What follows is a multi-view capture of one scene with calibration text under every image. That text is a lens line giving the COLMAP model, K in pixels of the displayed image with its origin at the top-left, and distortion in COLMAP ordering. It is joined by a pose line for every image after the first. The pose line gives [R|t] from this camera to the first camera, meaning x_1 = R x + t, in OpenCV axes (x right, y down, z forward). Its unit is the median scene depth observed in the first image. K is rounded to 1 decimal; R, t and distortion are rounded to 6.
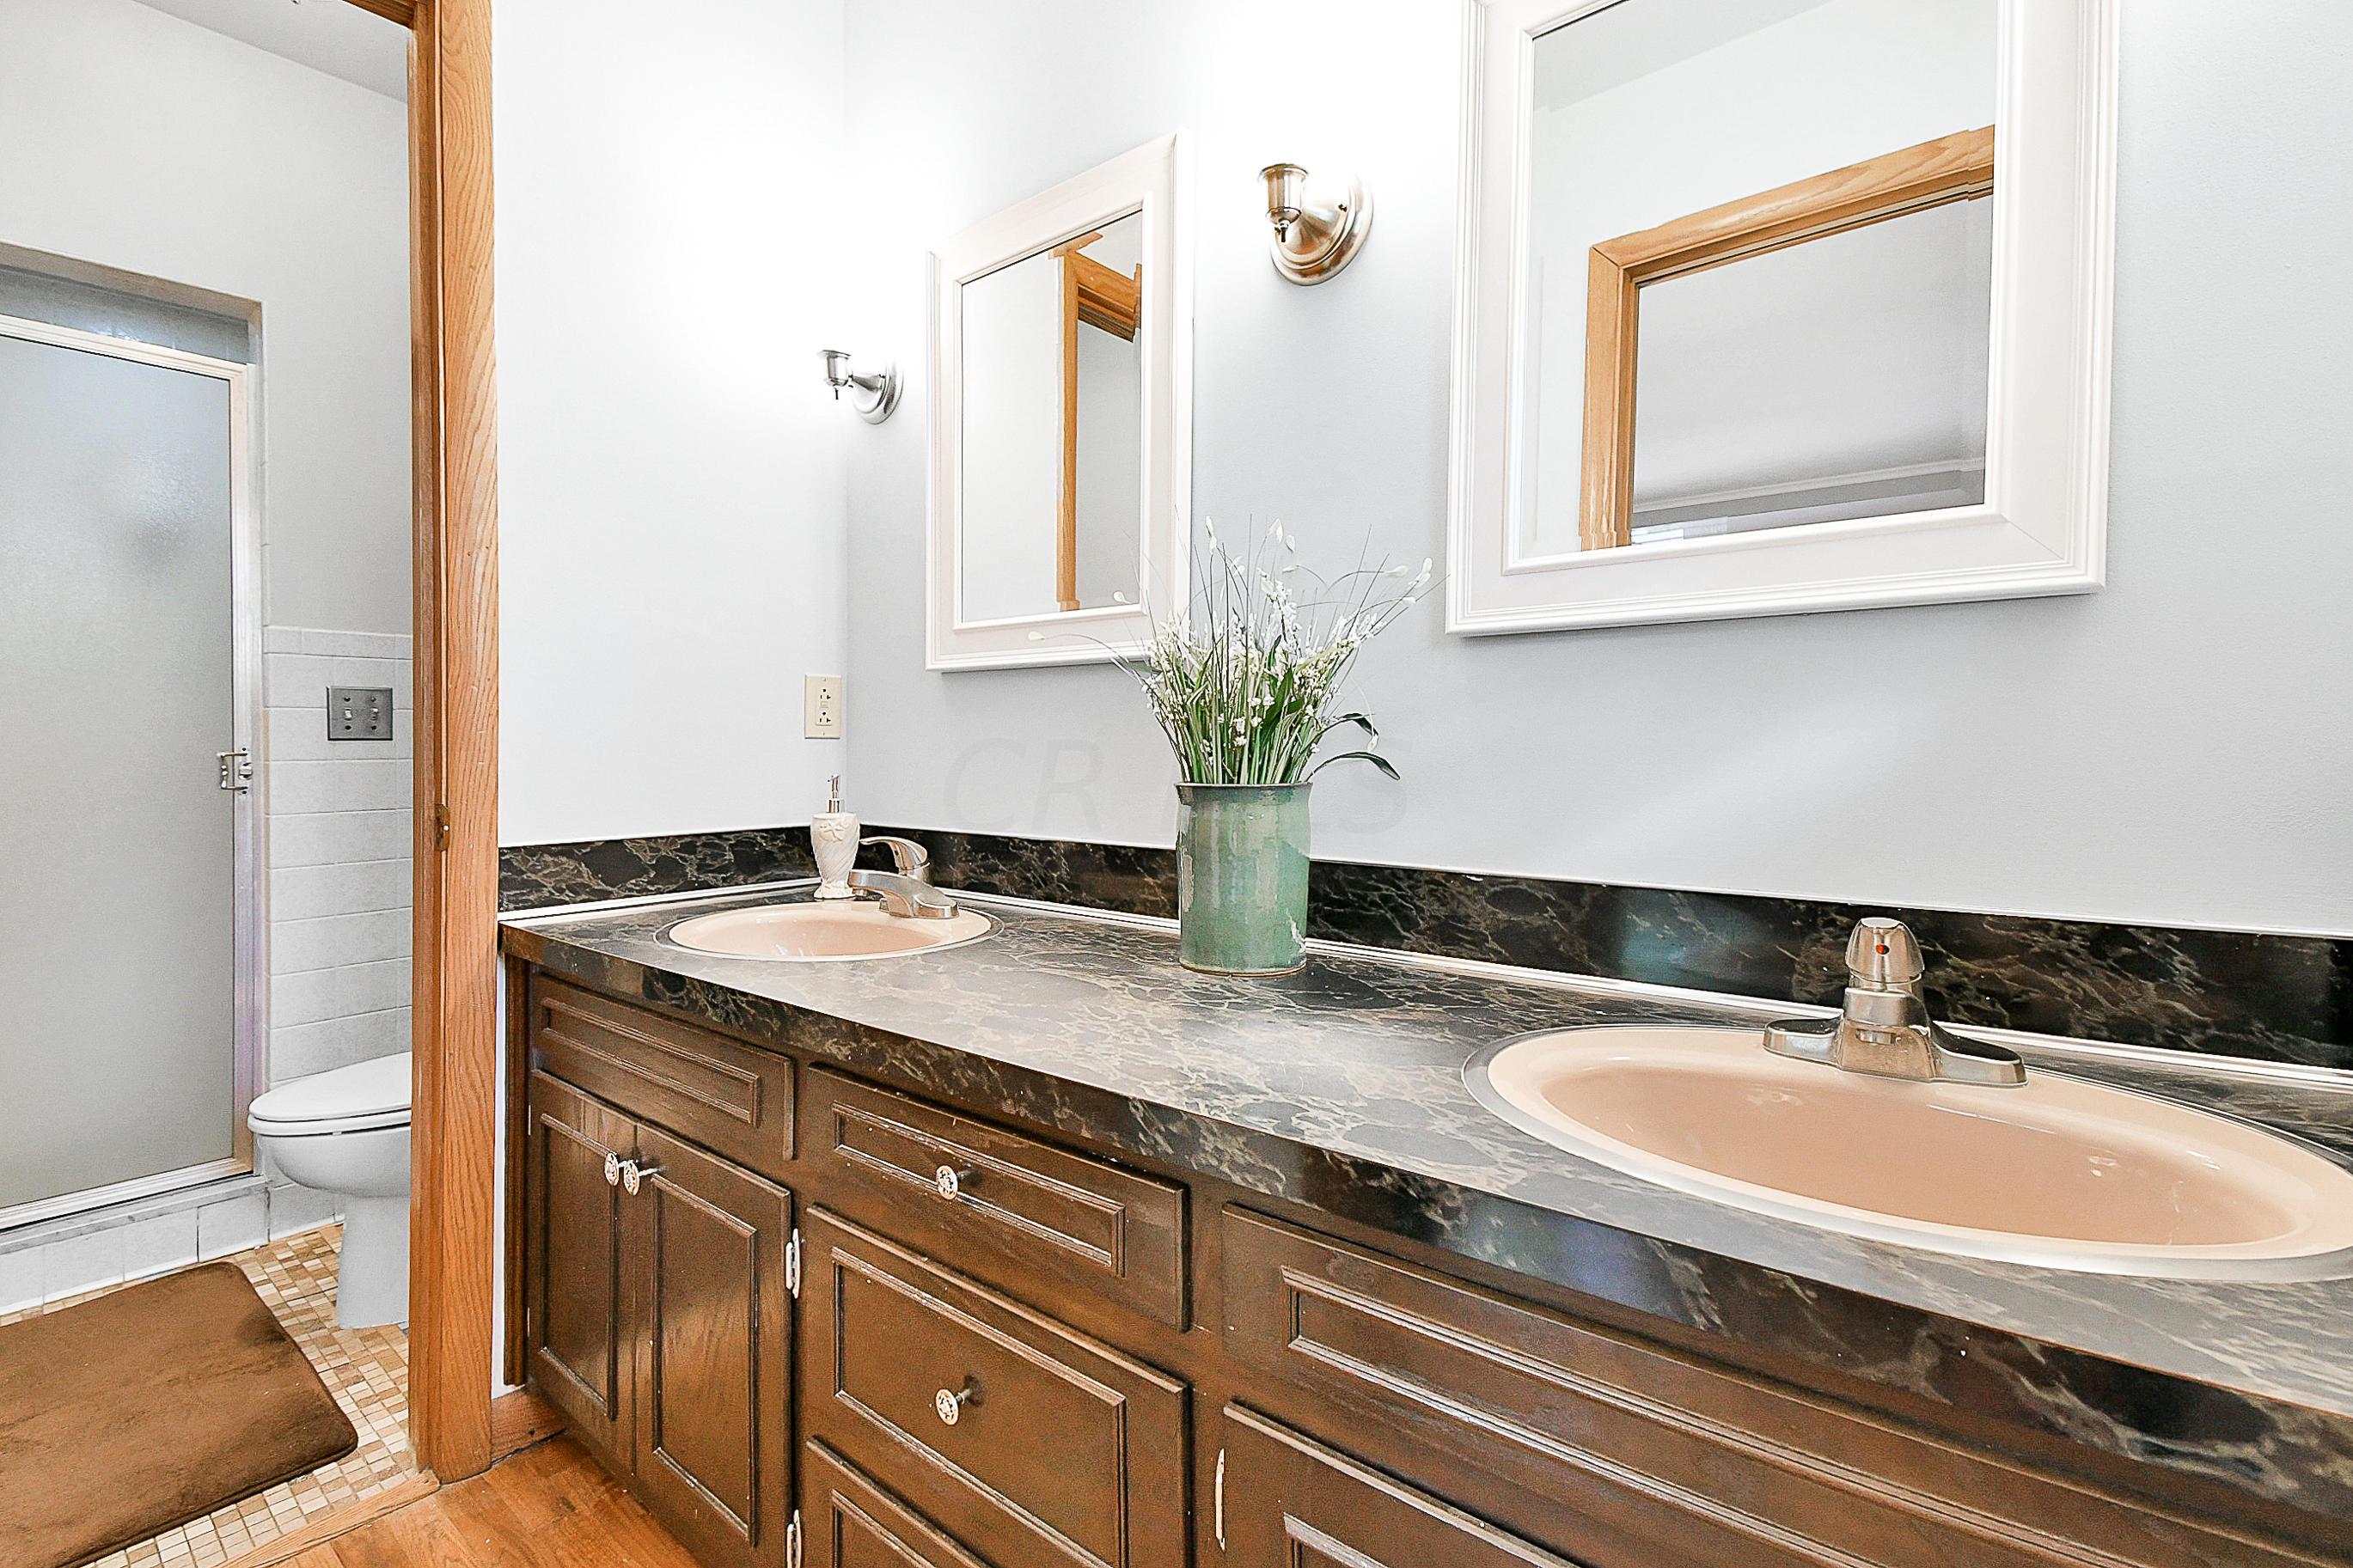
lens RADIAL K [[1043.4, 0, 1166.8], [0, 1043.4, 786.3], [0, 0, 1]] dist [-0.012094, -0.003426]
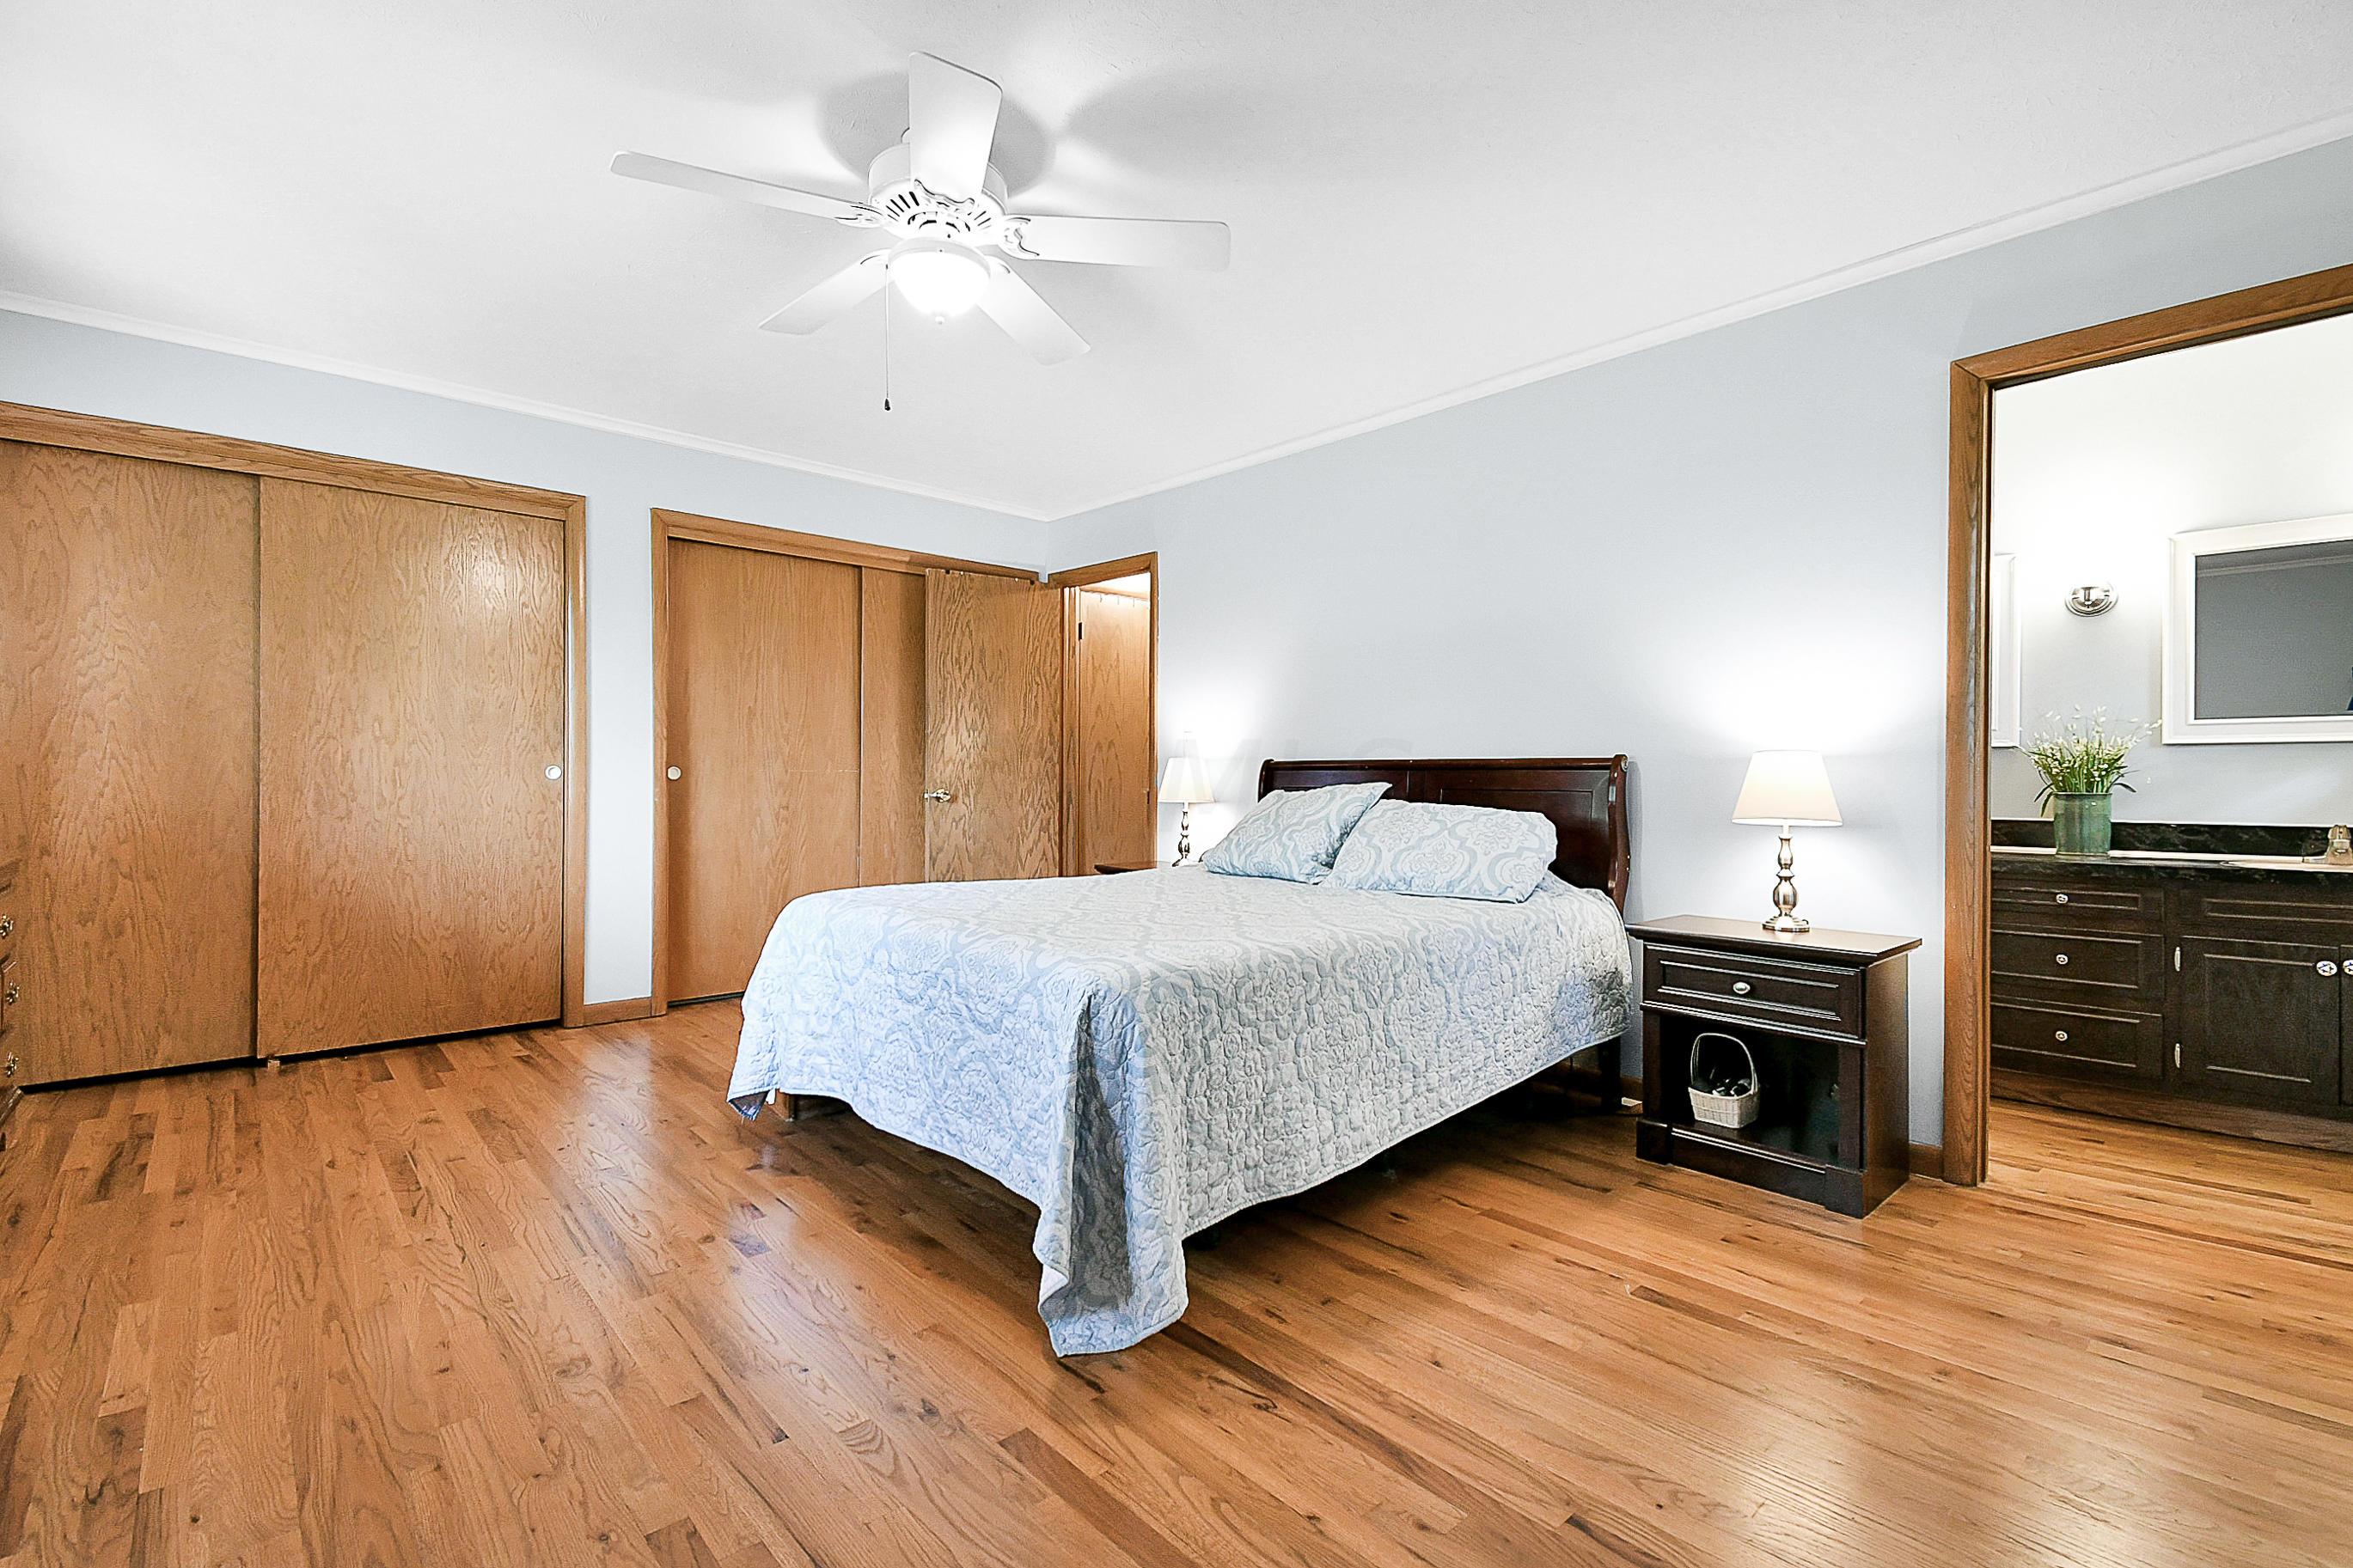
lens RADIAL K [[1043.4, 0, 1181.4], [0, 1043.4, 779.3], [0, 0, 1]] dist [-0.012094, -0.003426]
pose [[0.984971, -0.013434, -0.172195, -1.978208], [0.006494, 0.999146, -0.040806, 0.058812], [0.172596, 0.039074, 0.984217, -2.370750]]
